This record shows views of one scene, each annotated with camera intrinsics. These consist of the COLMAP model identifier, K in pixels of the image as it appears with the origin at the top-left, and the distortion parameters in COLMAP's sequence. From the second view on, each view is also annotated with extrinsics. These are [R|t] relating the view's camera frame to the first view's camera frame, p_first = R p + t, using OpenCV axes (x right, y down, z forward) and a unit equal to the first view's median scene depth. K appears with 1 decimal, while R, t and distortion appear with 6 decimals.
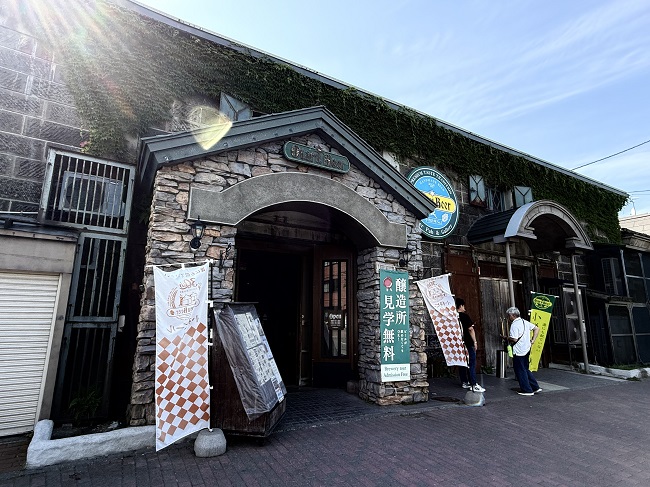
lens RADIAL K [[360.3, 0, 325.0], [0, 360.3, 243.5], [0, 0, 1]] dist [-0.000804, 0.000159]
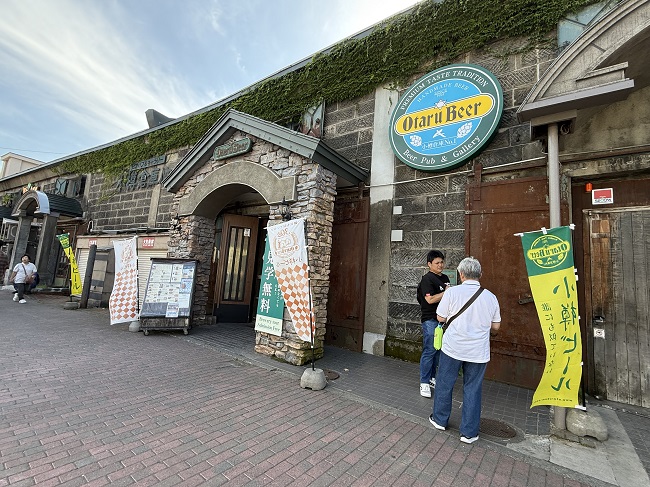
lens RADIAL K [[298.6, 0, 325.0], [0, 298.6, 243.5], [0, 0, 1]] dist [0.000338, 0.000162]
pose [[0.416064, -0.093270, -0.904539, 1.023185], [0.117893, 0.991863, -0.048047, 0.184366], [0.901661, -0.086648, 0.423675, 0.785632]]
